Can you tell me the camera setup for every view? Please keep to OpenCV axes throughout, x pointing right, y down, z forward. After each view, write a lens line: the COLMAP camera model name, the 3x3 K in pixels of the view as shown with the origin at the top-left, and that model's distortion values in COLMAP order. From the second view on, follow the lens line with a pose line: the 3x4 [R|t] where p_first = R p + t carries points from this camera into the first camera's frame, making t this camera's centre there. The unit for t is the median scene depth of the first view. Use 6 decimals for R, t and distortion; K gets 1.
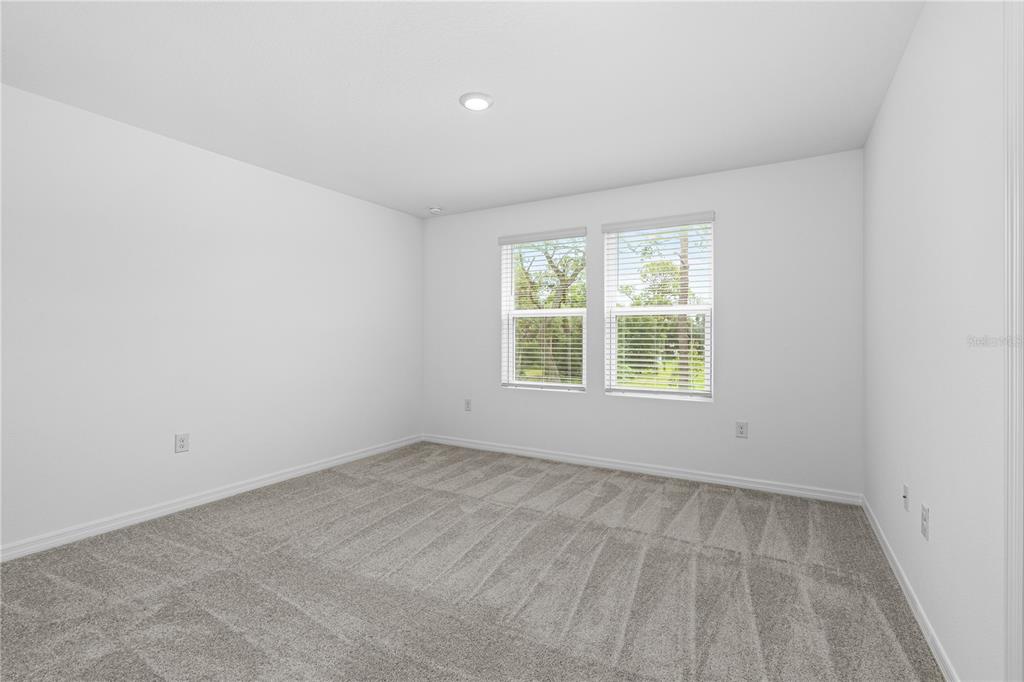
lens RADIAL K [[467.4, 0, 514.5], [0, 467.4, 331.3], [0, 0, 1]] dist [-0.005831, 0.001596]
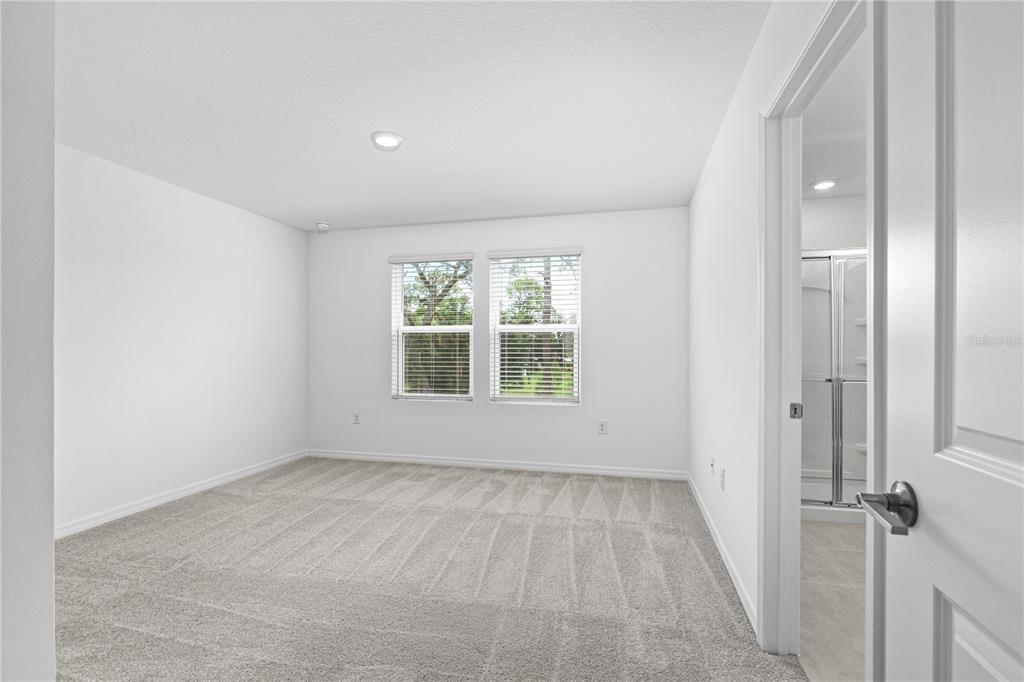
lens RADIAL K [[467.4, 0, 510.8], [0, 467.4, 347.5], [0, 0, 1]] dist [-0.005831, 0.001596]
pose [[0.962983, -0.001348, 0.269559, -0.080493], [0.000007, 0.999988, 0.004974, -0.004083], [-0.269562, -0.004788, 0.962971, -0.121798]]
